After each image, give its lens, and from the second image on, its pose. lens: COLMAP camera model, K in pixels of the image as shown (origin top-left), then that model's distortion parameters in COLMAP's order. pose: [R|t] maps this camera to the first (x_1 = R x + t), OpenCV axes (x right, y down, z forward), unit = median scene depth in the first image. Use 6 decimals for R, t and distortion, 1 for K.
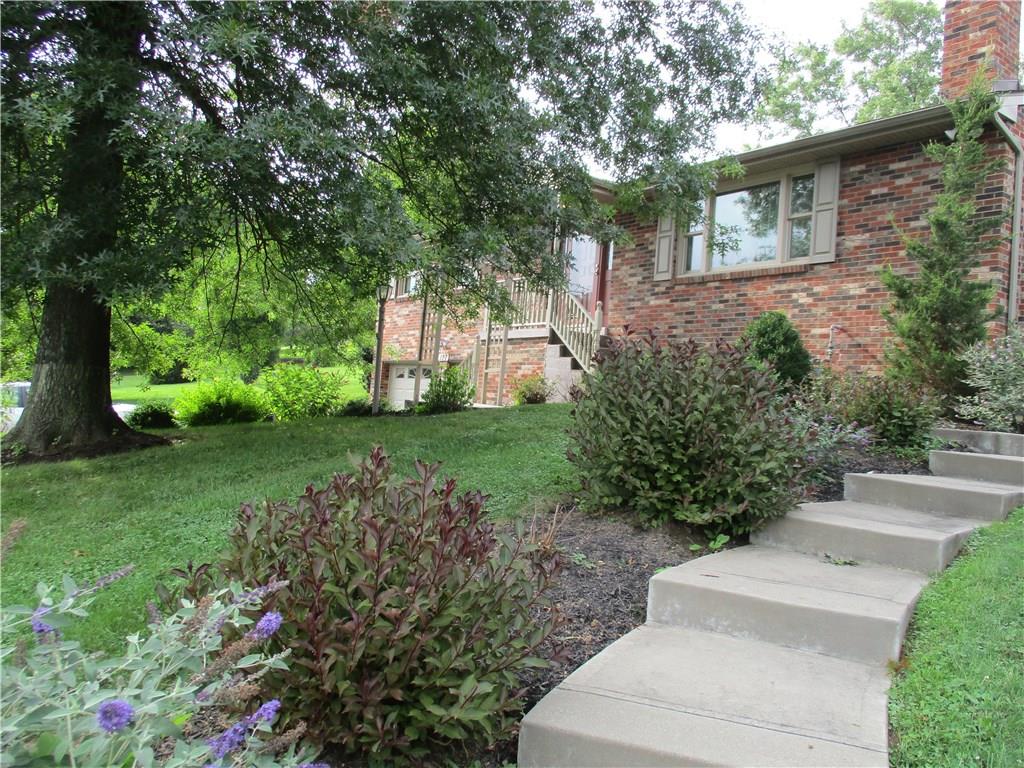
lens RADIAL K [[952.7, 0, 512.0], [0, 952.7, 384.0], [0, 0, 1]] dist [-0.003634, 0.008680]
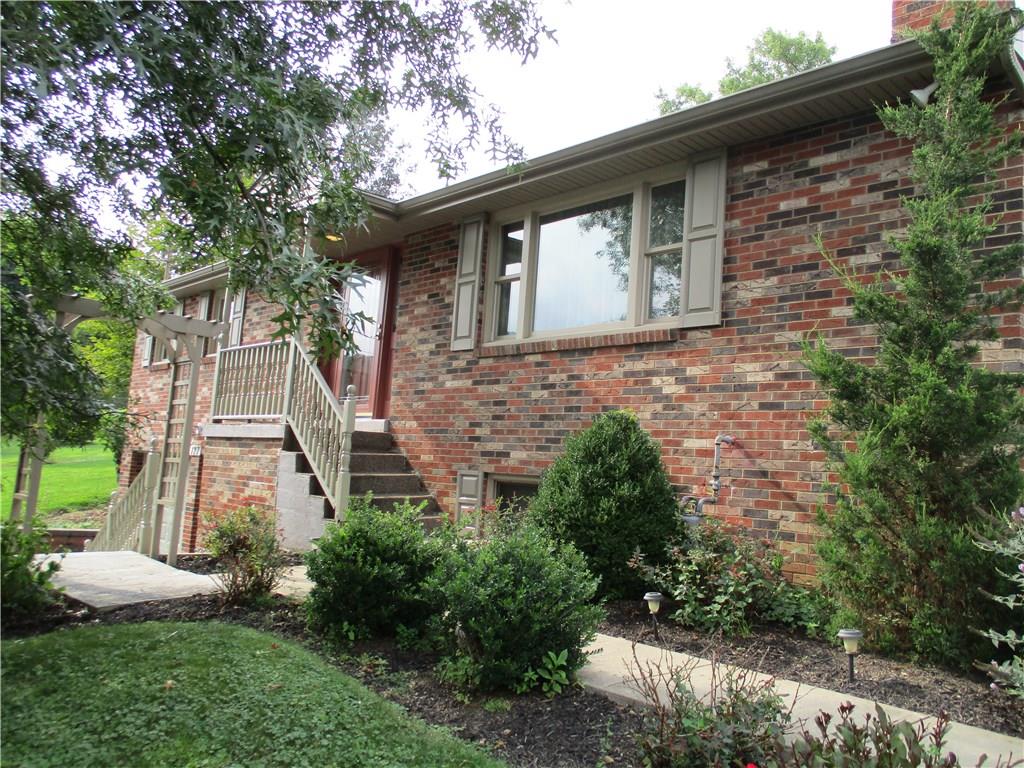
lens RADIAL K [[952.7, 0, 512.0], [0, 952.7, 384.0], [0, 0, 1]] dist [-0.003634, 0.008680]
pose [[0.994564, 0.001328, 0.104114, 0.147672], [0.004641, 0.998360, -0.057067, -0.058340], [-0.104019, 0.057240, 0.992927, 0.425520]]
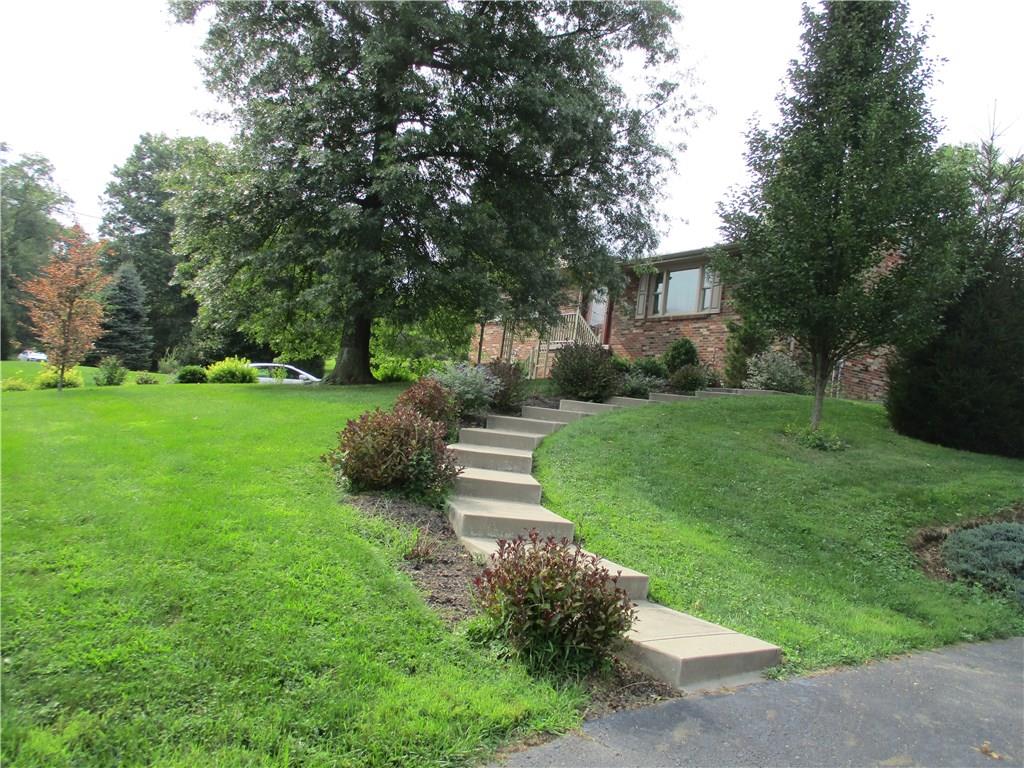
lens RADIAL K [[952.7, 0, 512.0], [0, 952.7, 384.0], [0, 0, 1]] dist [-0.003634, 0.008680]
pose [[0.996447, 0.034296, -0.076921, 0.074451], [-0.036058, 0.999115, -0.021636, 0.067833], [0.076111, 0.024333, 0.996802, -0.903962]]
